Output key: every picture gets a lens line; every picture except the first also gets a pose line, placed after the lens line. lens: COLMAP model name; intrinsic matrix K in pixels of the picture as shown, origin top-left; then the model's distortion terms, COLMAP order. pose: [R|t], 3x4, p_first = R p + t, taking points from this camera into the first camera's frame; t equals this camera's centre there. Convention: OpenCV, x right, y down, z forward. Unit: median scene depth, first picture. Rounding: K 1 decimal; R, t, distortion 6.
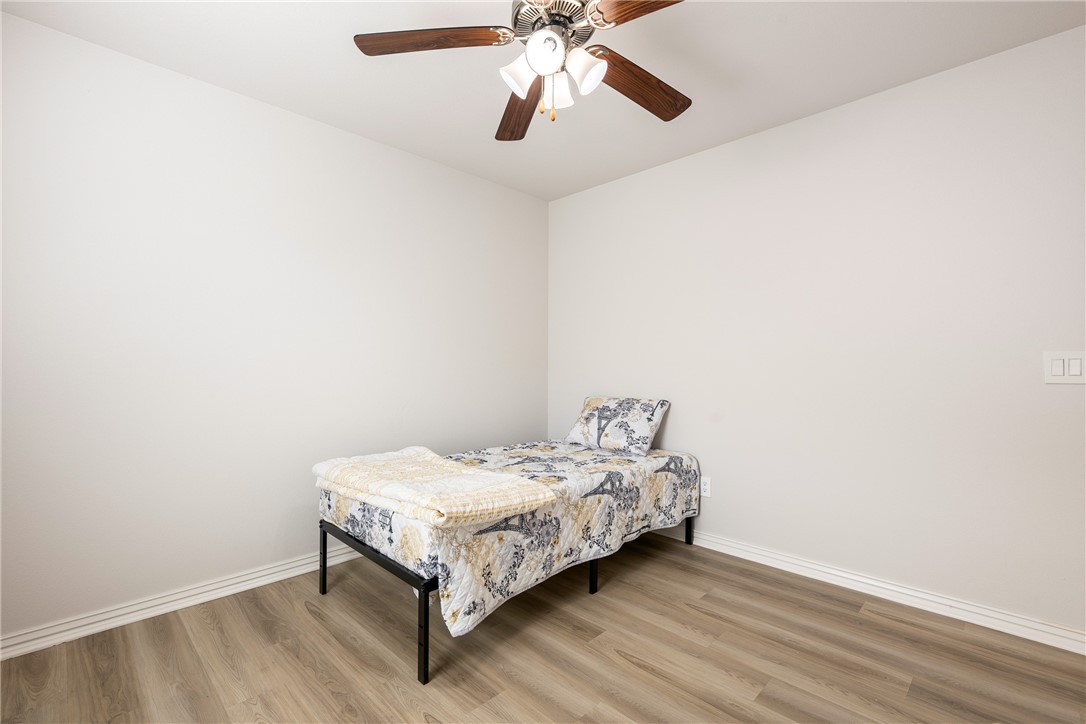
lens RADIAL K [[484.8, 0, 541.9], [0, 484.8, 363.3], [0, 0, 1]] dist [-0.007390, -0.000425]
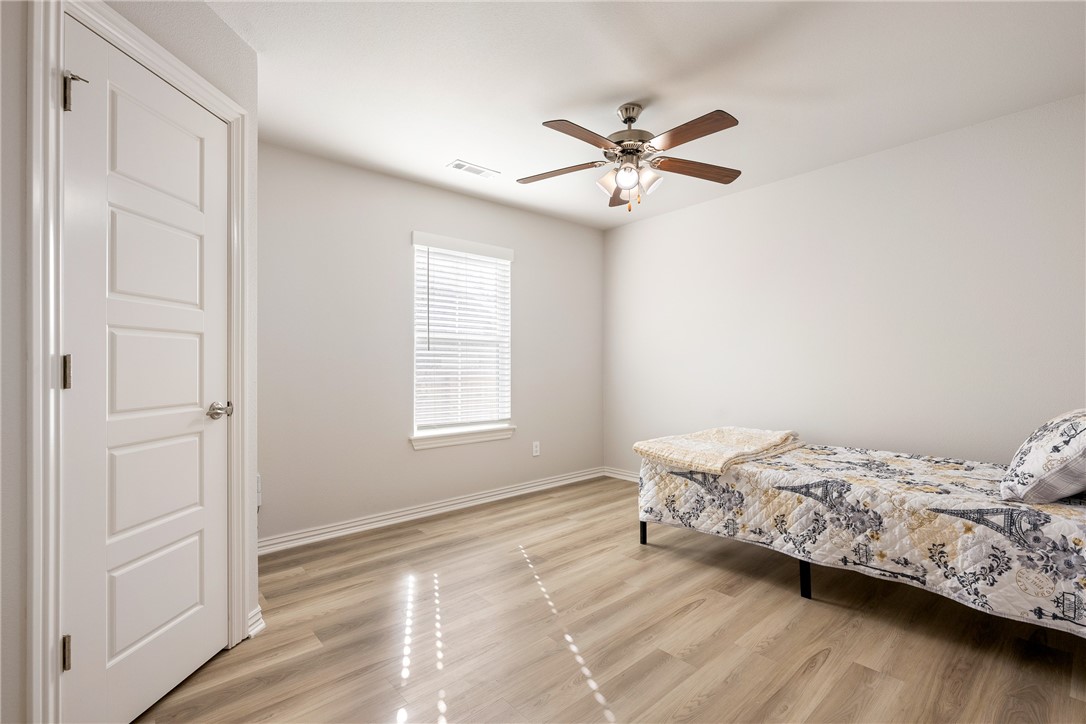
lens RADIAL K [[484.8, 0, 542.3], [0, 484.8, 365.3], [0, 0, 1]] dist [-0.007390, -0.000425]
pose [[-0.073238, -0.007028, -0.997290, 1.132055], [0.008285, 0.999936, -0.007656, 0.018405], [0.997280, -0.008823, -0.073175, 0.569923]]
